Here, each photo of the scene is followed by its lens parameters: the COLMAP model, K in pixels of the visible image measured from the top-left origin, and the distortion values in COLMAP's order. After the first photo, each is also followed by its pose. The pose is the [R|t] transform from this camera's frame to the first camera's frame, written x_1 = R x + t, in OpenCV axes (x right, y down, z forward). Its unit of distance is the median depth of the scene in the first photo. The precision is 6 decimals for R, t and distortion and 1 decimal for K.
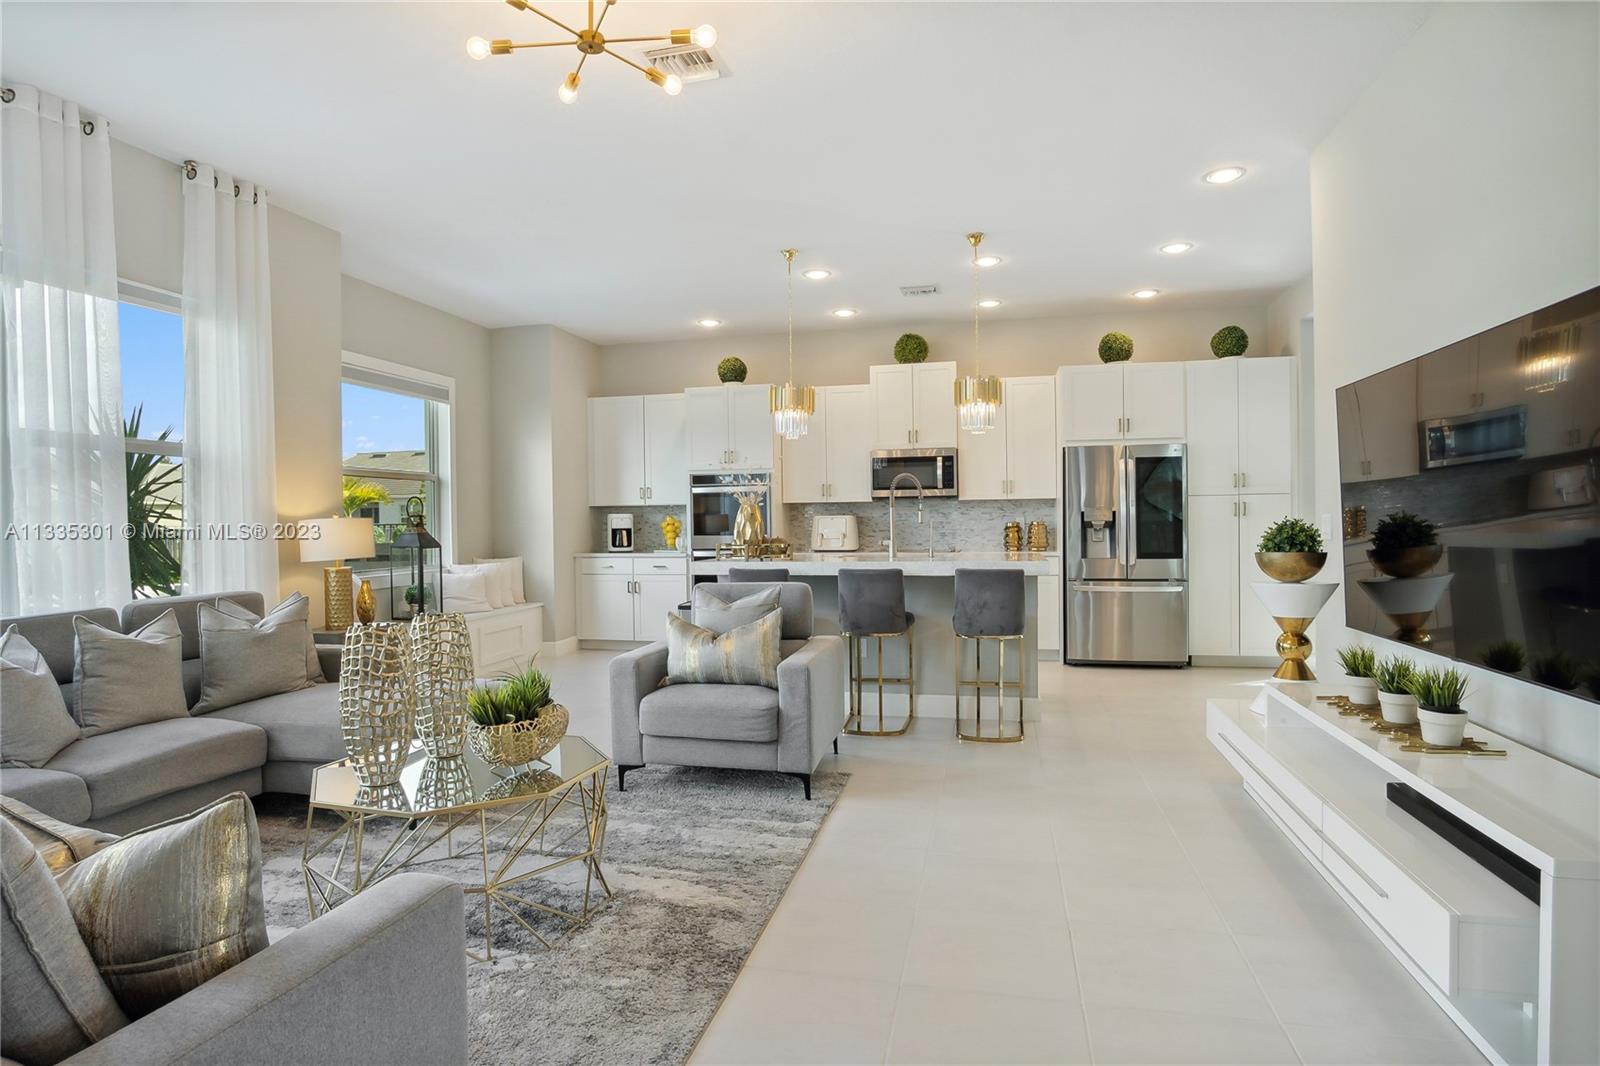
lens RADIAL K [[865.5, 0, 821.3], [0, 865.5, 529.6], [0, 0, 1]] dist [-0.036262, -0.000206]
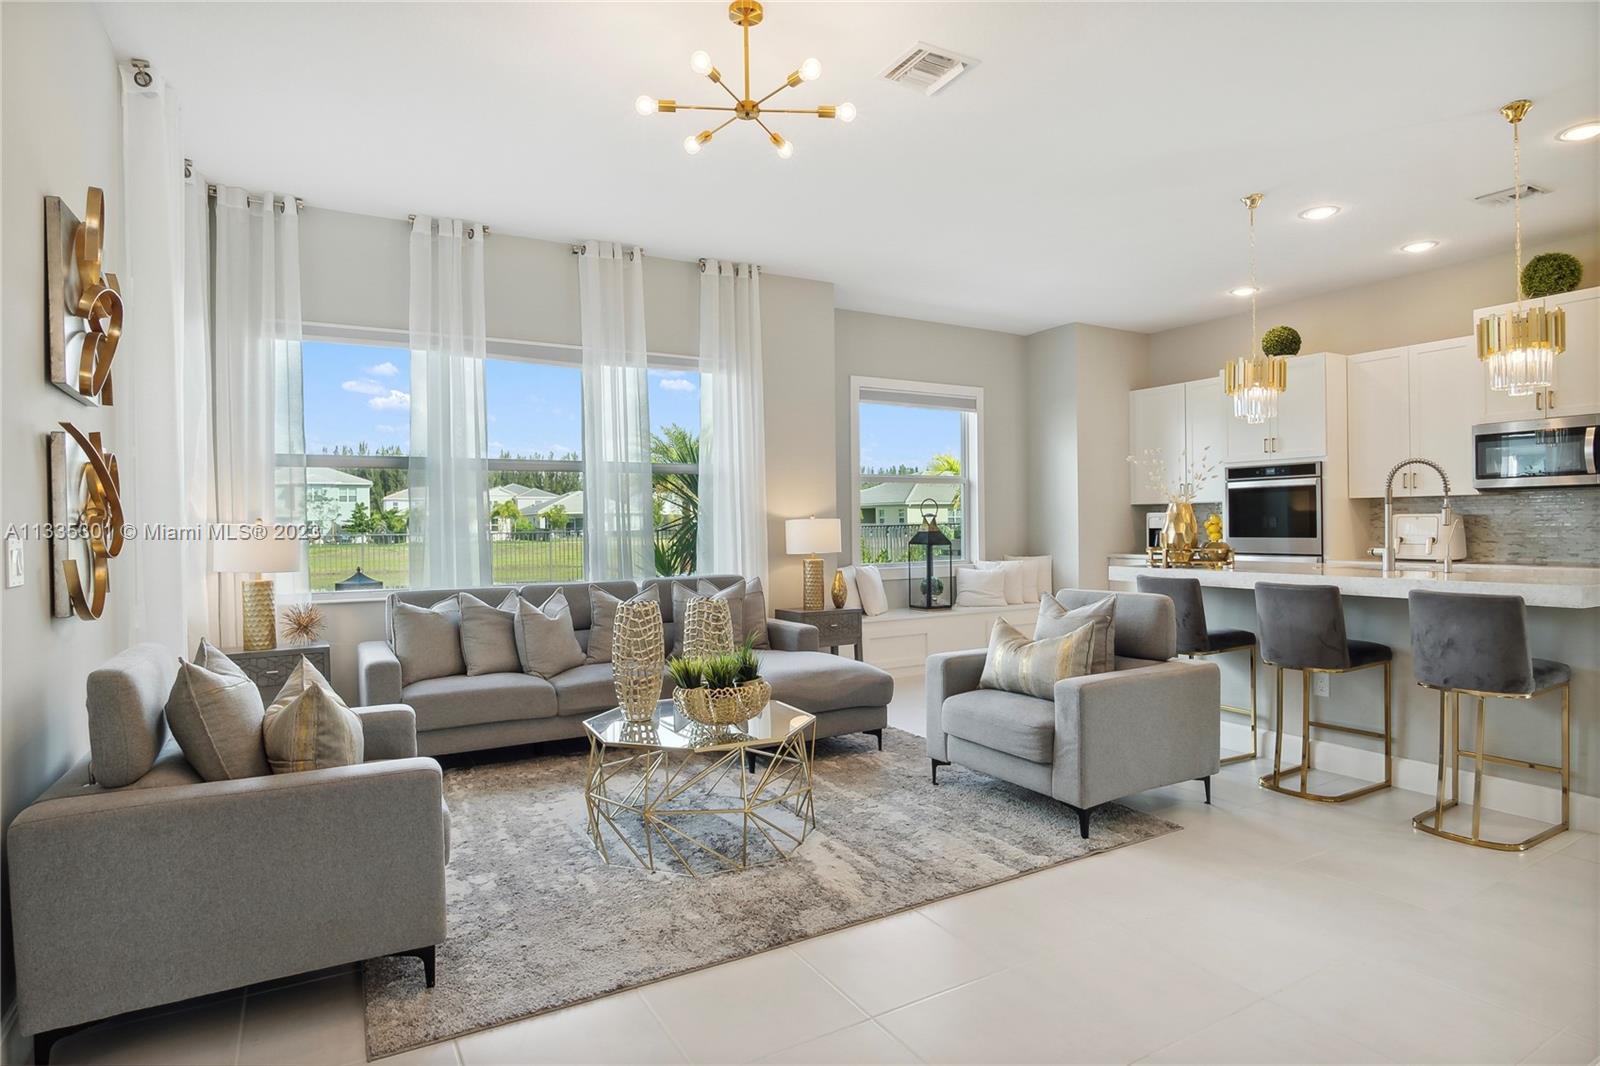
lens RADIAL K [[873.1, 0, 792.8], [0, 873.1, 529.9], [0, 0, 1]] dist [-0.033469, 0.002066]
pose [[0.668396, 0.009173, -0.743749, 0.229314], [-0.005969, 0.999958, 0.006968, -0.004302], [0.743782, -0.000218, 0.668422, 0.093137]]
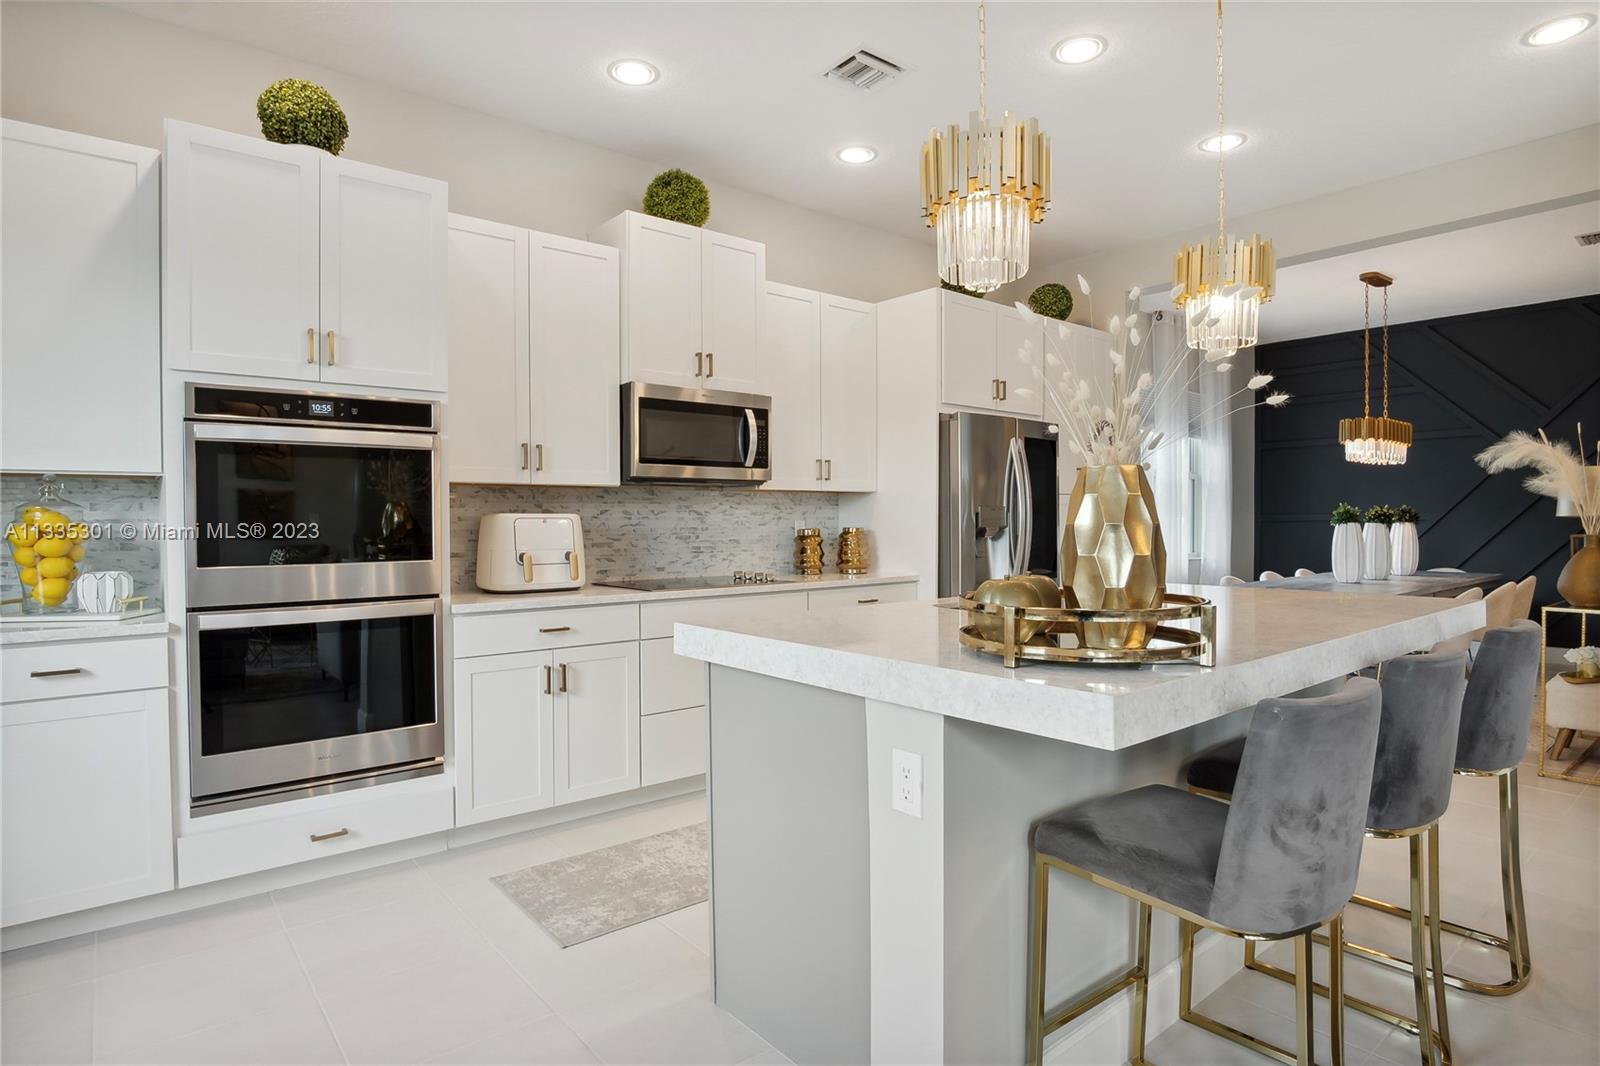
lens RADIAL K [[873.1, 0, 792.8], [0, 873.1, 529.9], [0, 0, 1]] dist [-0.033469, 0.002066]
pose [[0.611232, -0.000605, 0.791451, -0.295243], [0.005445, 0.999979, -0.003441, -0.005693], [-0.791433, 0.006413, 0.611223, 0.675254]]
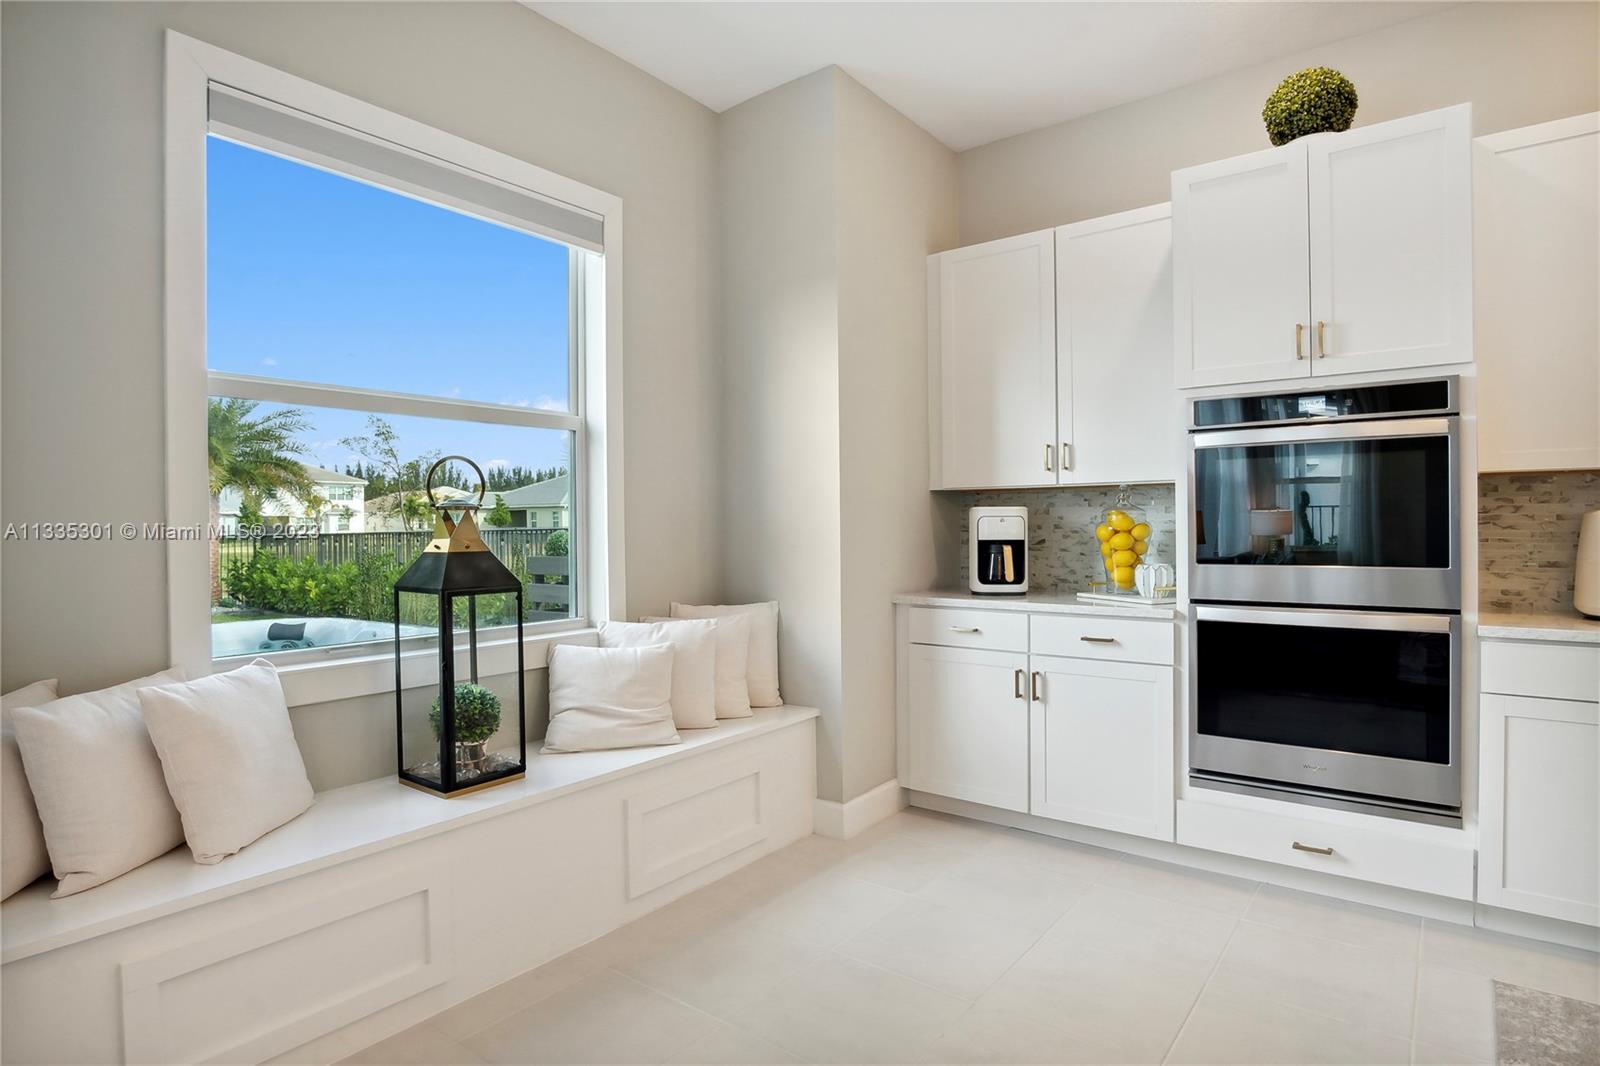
lens RADIAL K [[873.1, 0, 792.8], [0, 873.1, 529.9], [0, 0, 1]] dist [-0.033469, 0.002066]
pose [[0.897084, 0.007042, -0.441805, -0.151733], [-0.007808, 0.999970, 0.000085, -0.006686], [0.441792, 0.003374, 0.897111, 0.645732]]
